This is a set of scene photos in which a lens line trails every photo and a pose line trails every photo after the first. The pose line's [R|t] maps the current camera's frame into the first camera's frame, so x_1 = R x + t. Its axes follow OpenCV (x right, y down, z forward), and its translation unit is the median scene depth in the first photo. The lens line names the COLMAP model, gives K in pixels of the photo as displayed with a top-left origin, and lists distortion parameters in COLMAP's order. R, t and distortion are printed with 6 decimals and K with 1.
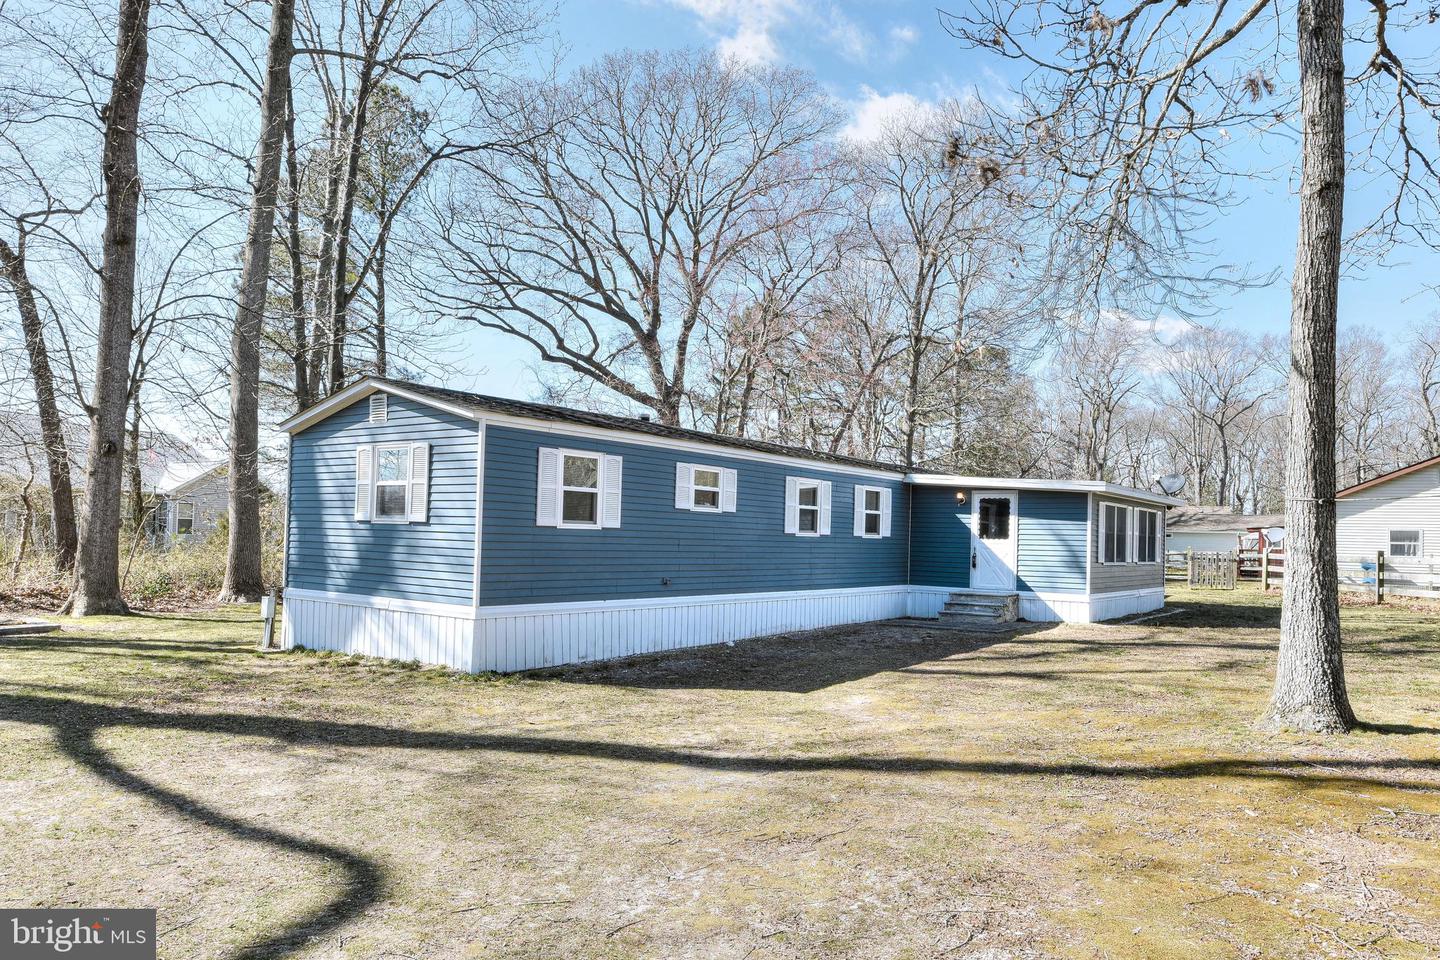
lens RADIAL K [[965.5, 0, 717.9], [0, 965.5, 504.9], [0, 0, 1]] dist [-0.000099, 0.004246]
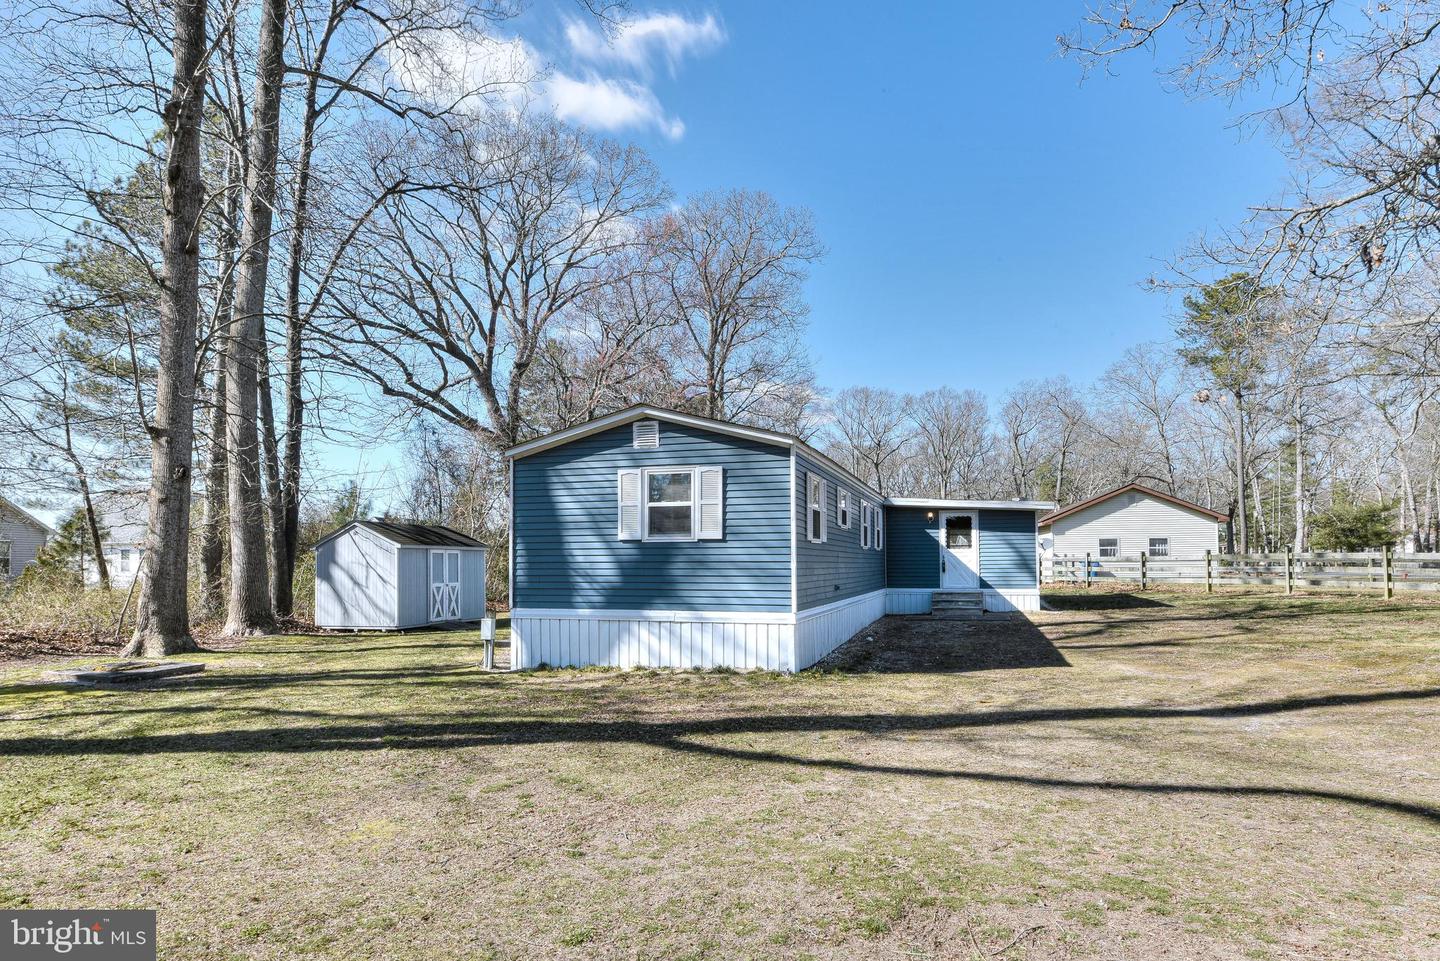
lens RADIAL K [[849.2, 0, 713.0], [0, 849.2, 528.1], [0, 0, 1]] dist [0.006685, 0.000114]
pose [[0.943148, -0.016923, 0.331941, -0.423454], [0.018378, 0.999830, -0.001245, 0.004388], [-0.331863, 0.007275, 0.943299, 0.063391]]
